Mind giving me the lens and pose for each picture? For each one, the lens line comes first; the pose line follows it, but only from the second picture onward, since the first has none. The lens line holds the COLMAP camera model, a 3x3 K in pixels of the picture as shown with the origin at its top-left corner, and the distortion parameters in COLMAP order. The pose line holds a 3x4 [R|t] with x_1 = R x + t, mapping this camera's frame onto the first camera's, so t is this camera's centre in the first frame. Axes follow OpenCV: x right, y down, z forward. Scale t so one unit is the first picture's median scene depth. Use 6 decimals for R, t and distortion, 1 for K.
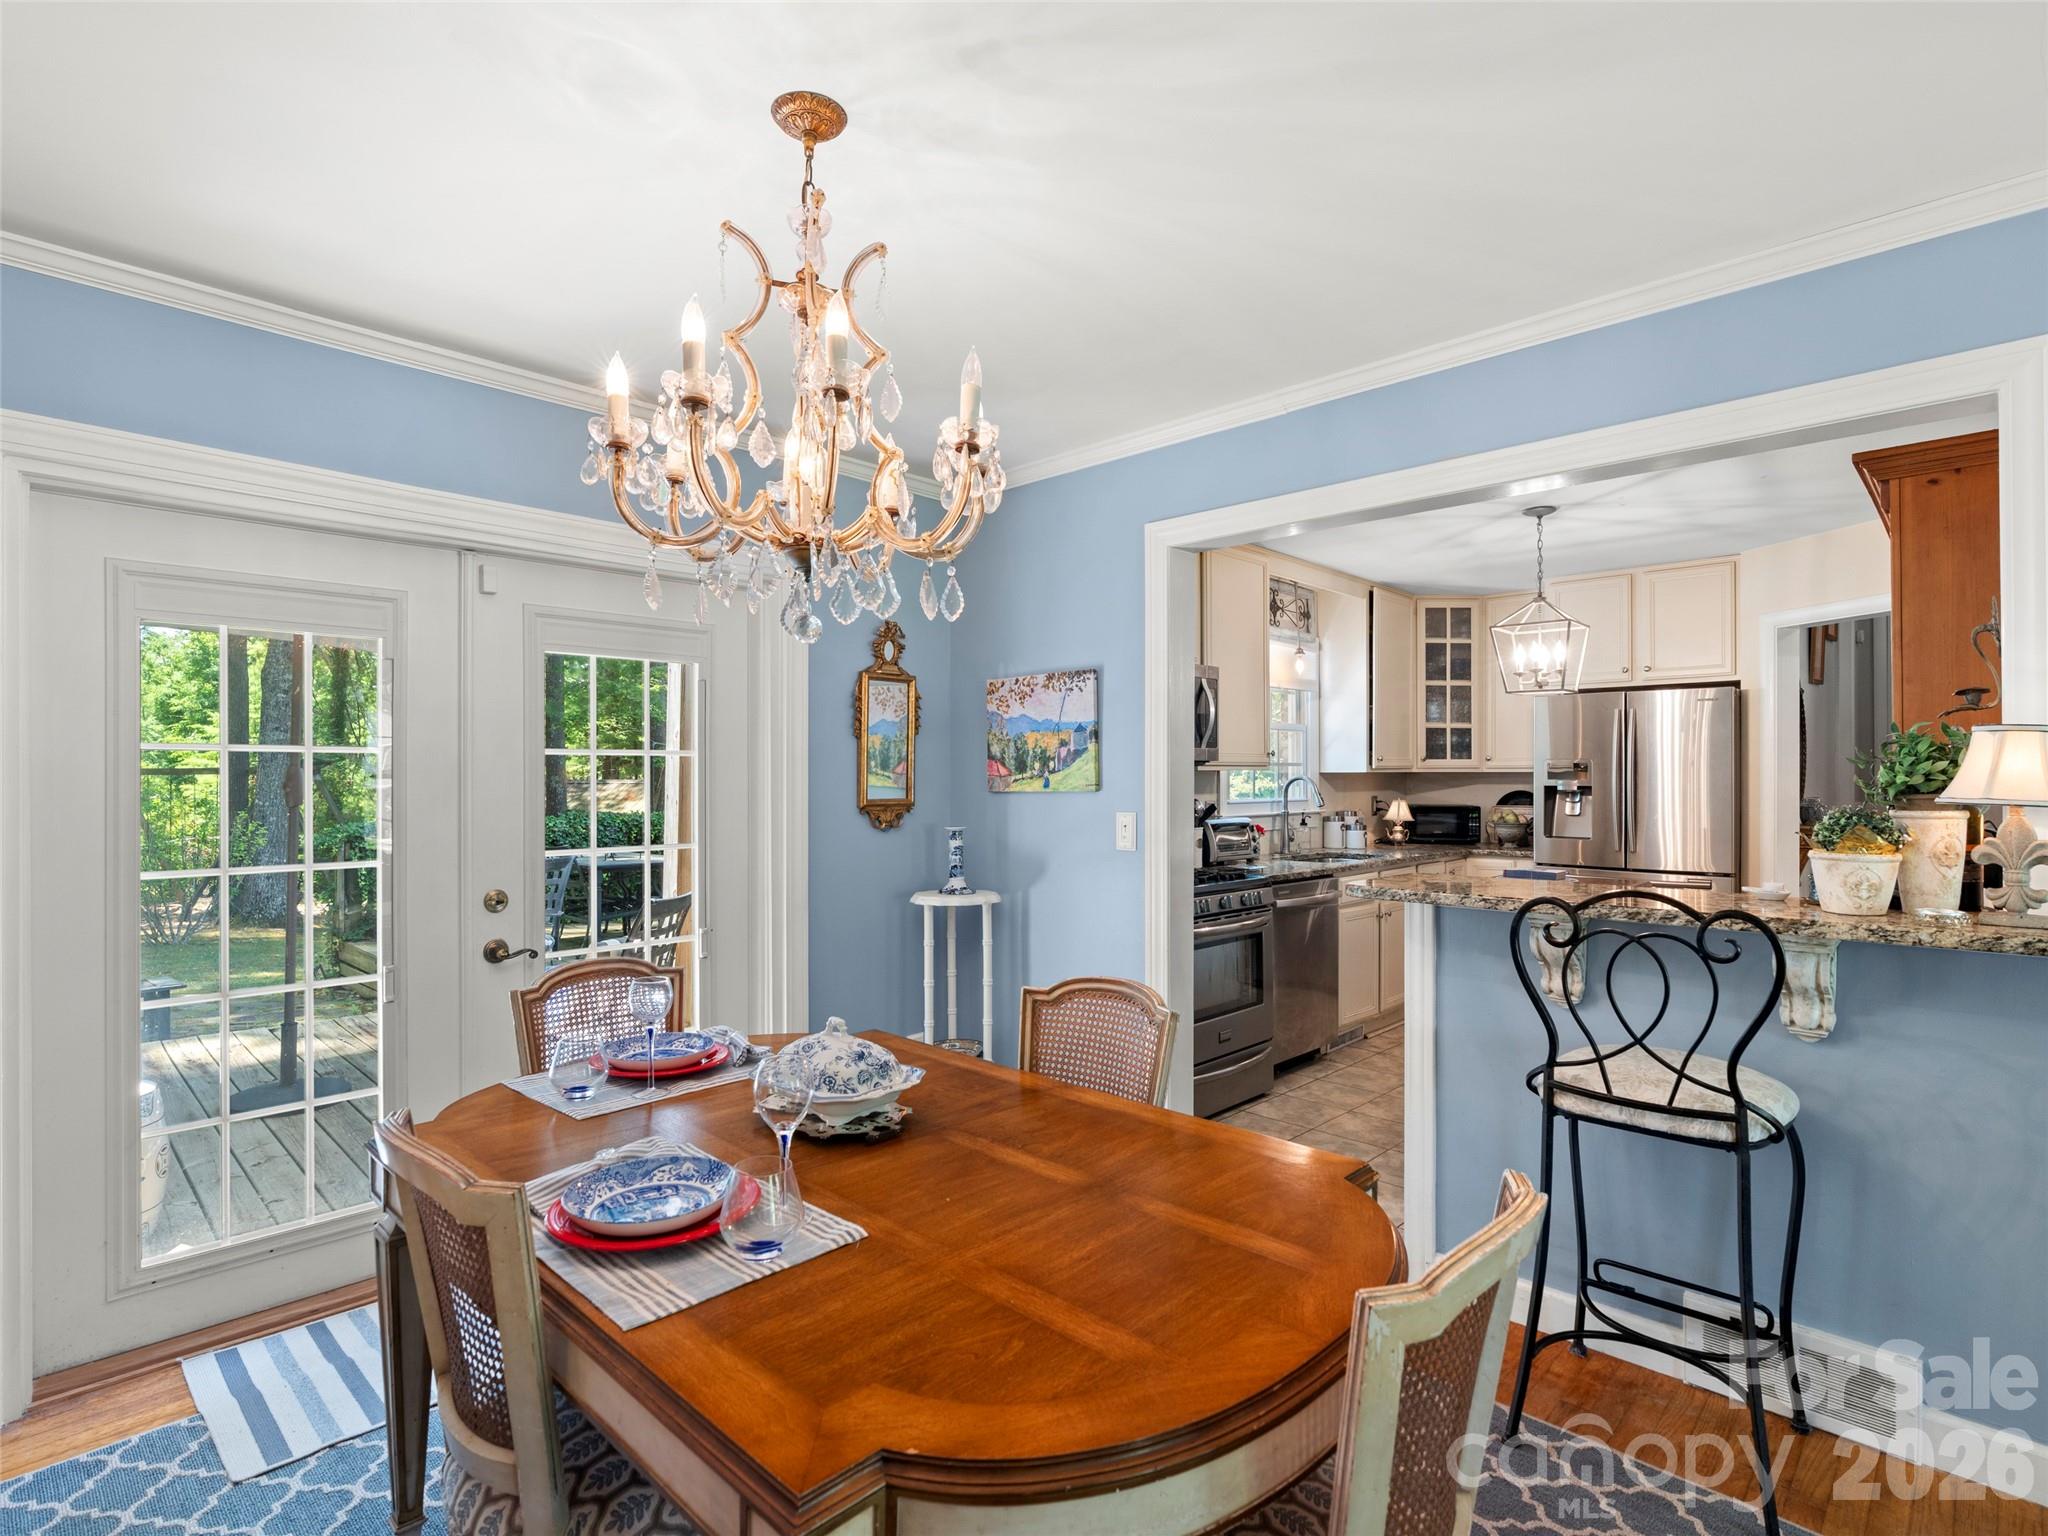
lens RADIAL K [[1044.1, 0, 1035.4], [0, 1044.1, 762.9], [0, 0, 1]] dist [-0.012528, 0.003586]
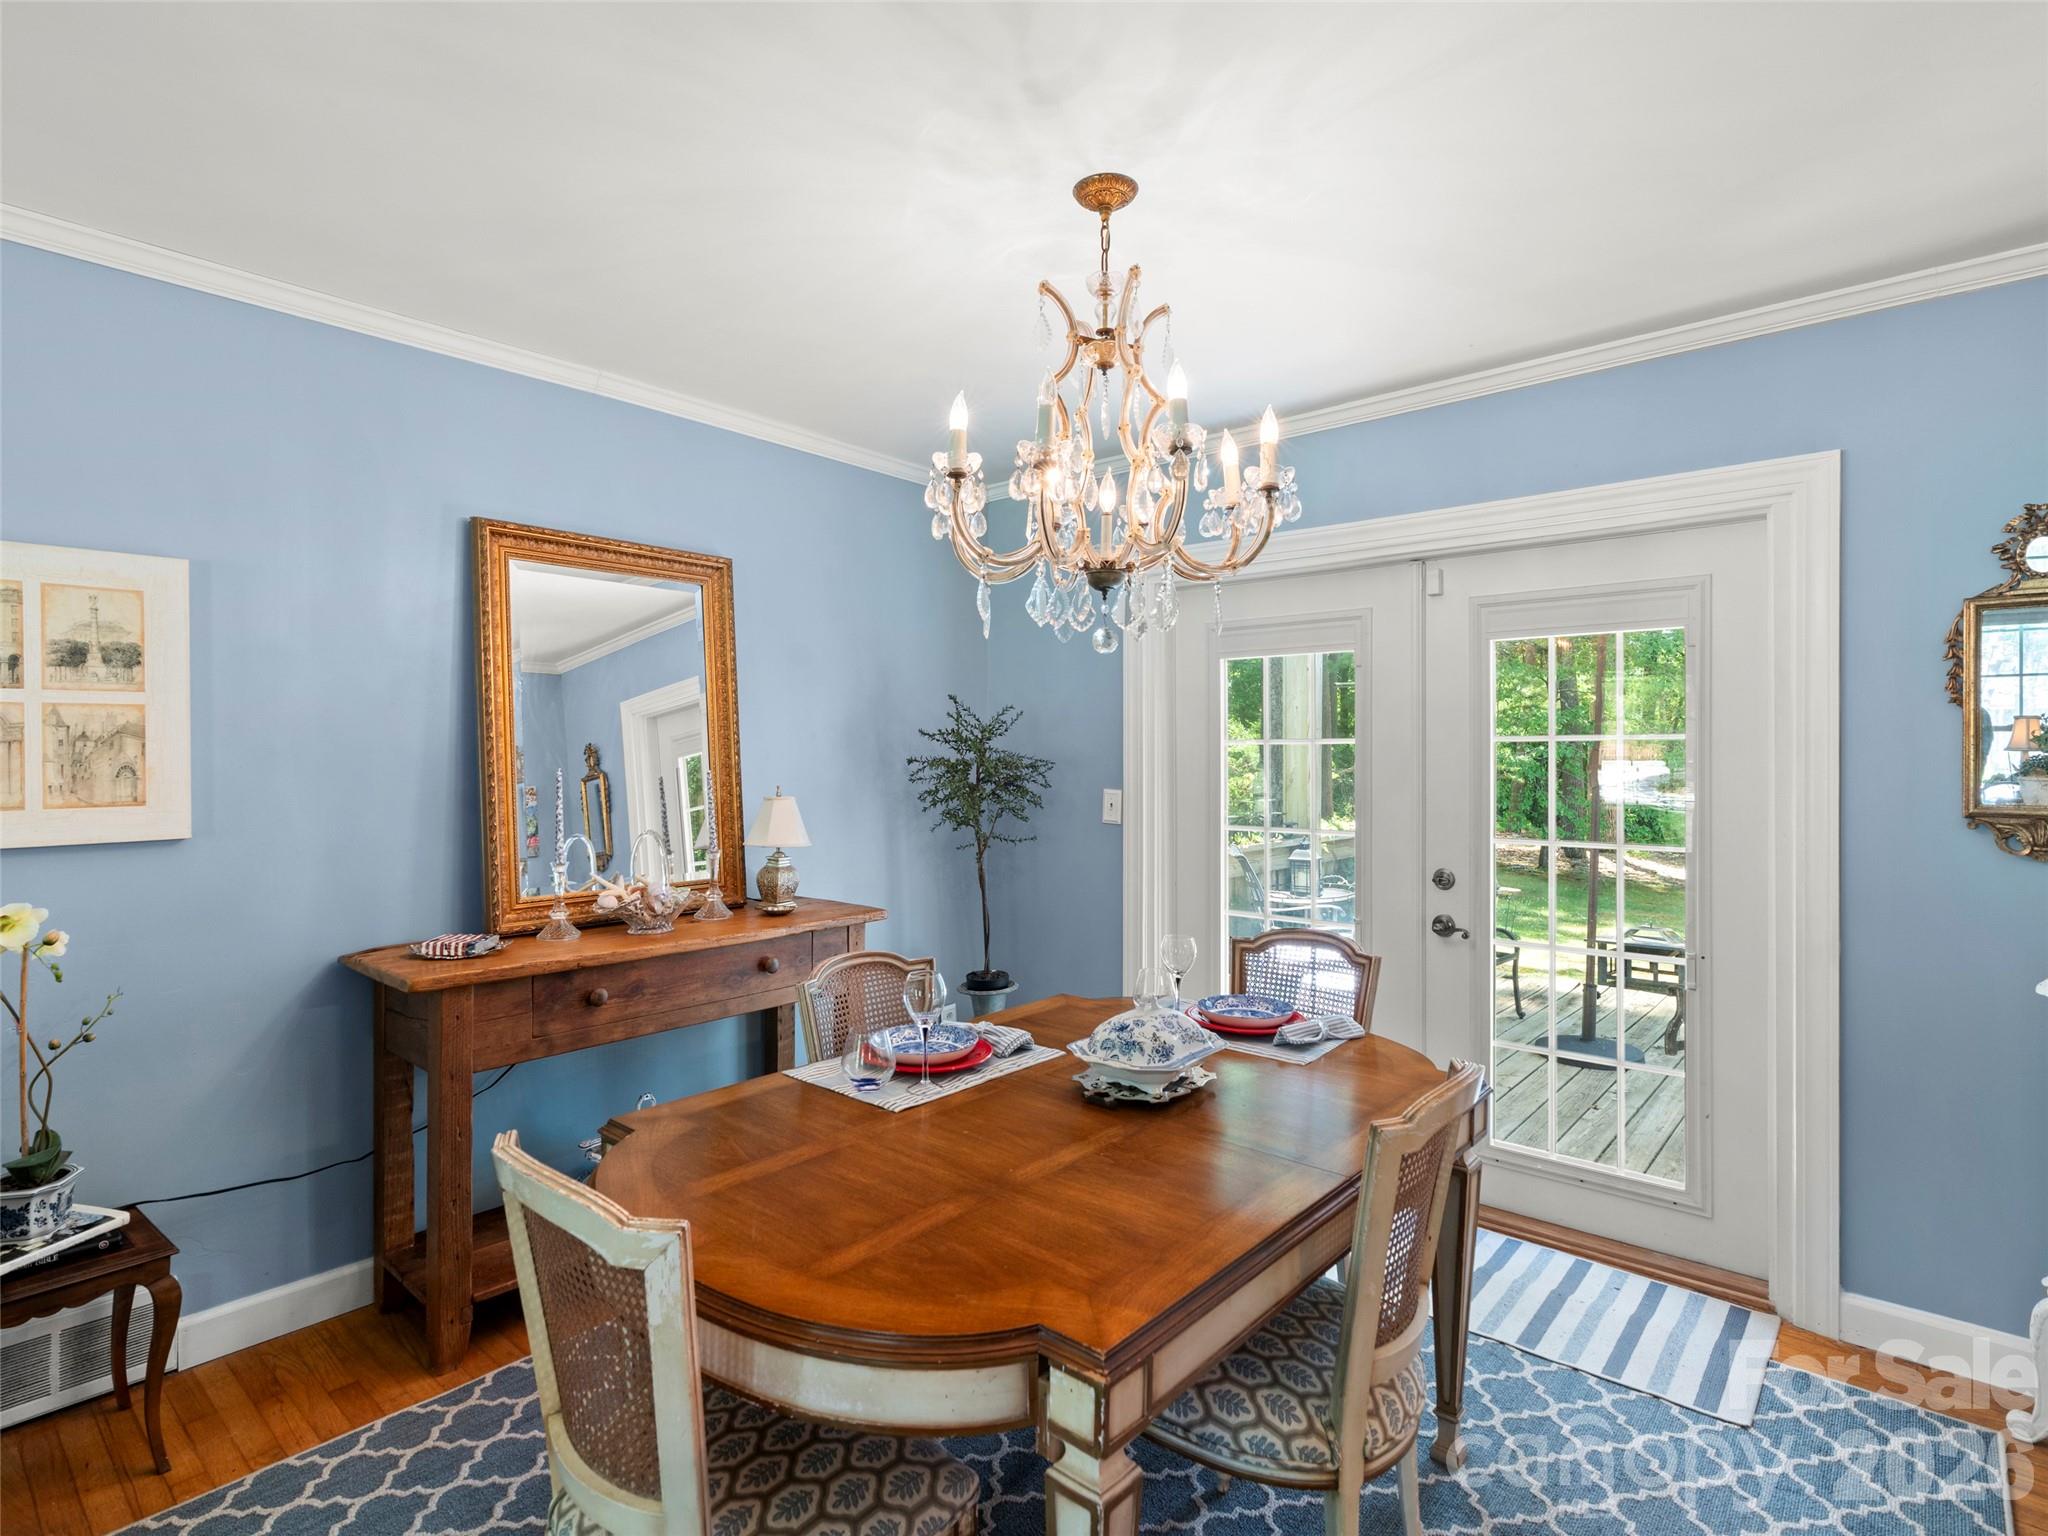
lens RADIAL K [[1044.1, 0, 1005.6], [0, 1044.1, 757.2], [0, 0, 1]] dist [-0.012528, 0.003586]
pose [[0.026845, 0.007236, -0.999613, 0.266156], [0.012912, 0.999888, 0.007585, -0.003984], [0.999556, -0.013111, 0.026748, 0.245811]]
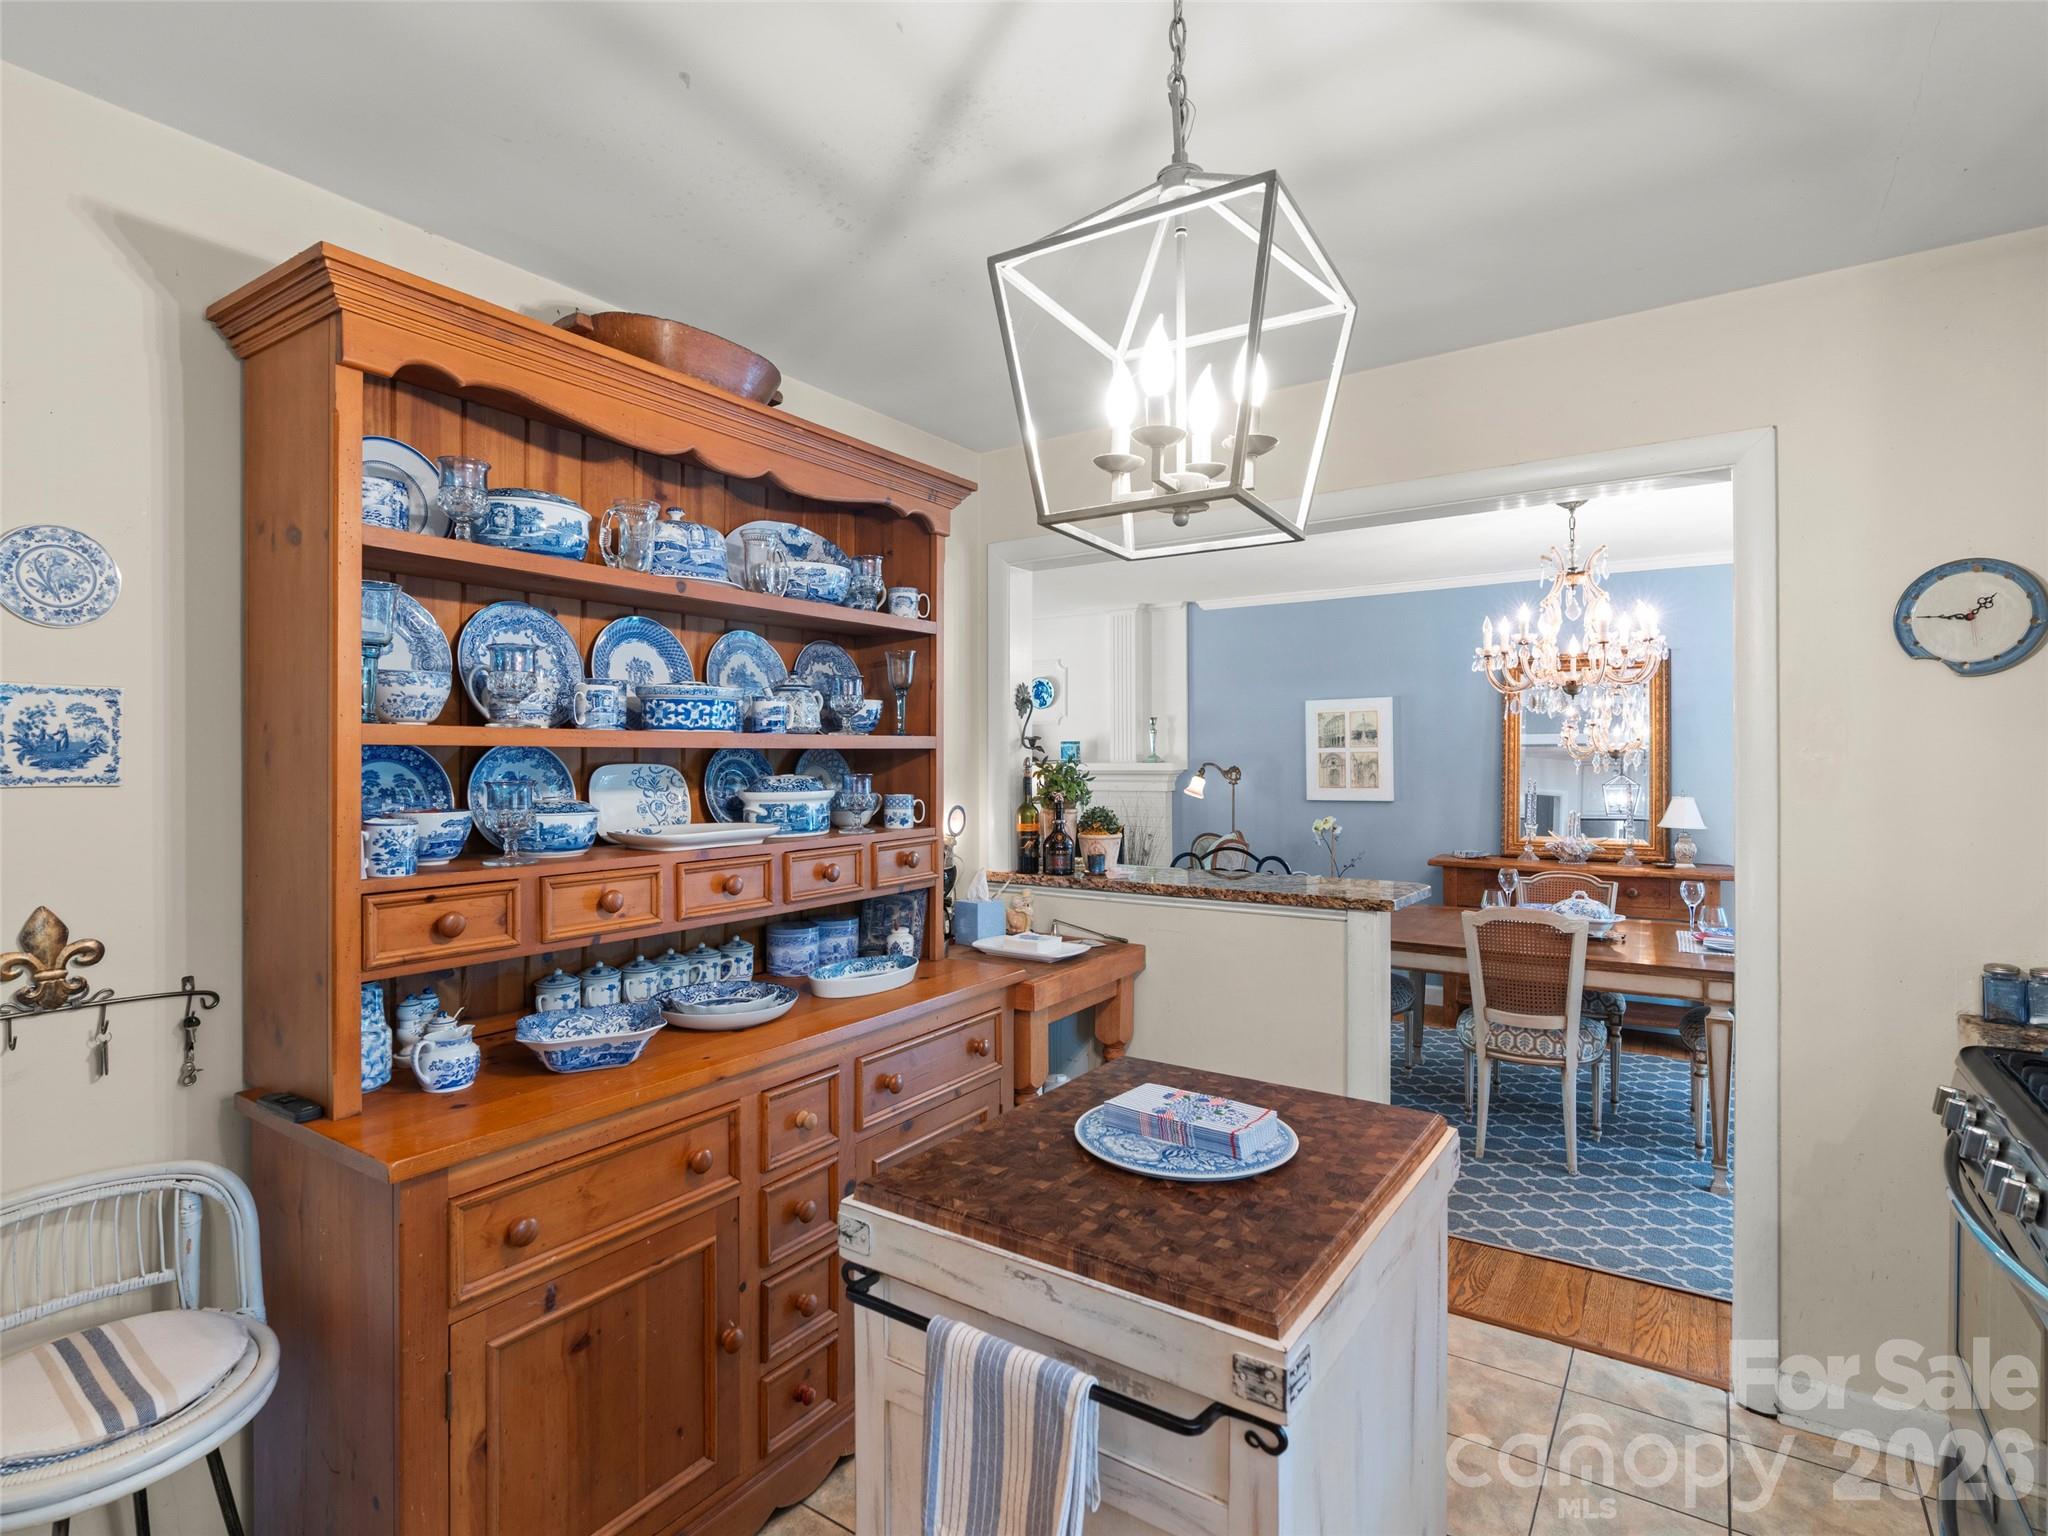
lens RADIAL K [[1044.1, 0, 1033.6], [0, 1044.1, 757.2], [0, 0, 1]] dist [-0.012528, 0.003586]
pose [[-0.984891, 0.004299, -0.173124, 0.397793], [0.007178, 0.999846, -0.016006, -0.004218], [0.173028, -0.017007, -0.984770, 0.883383]]
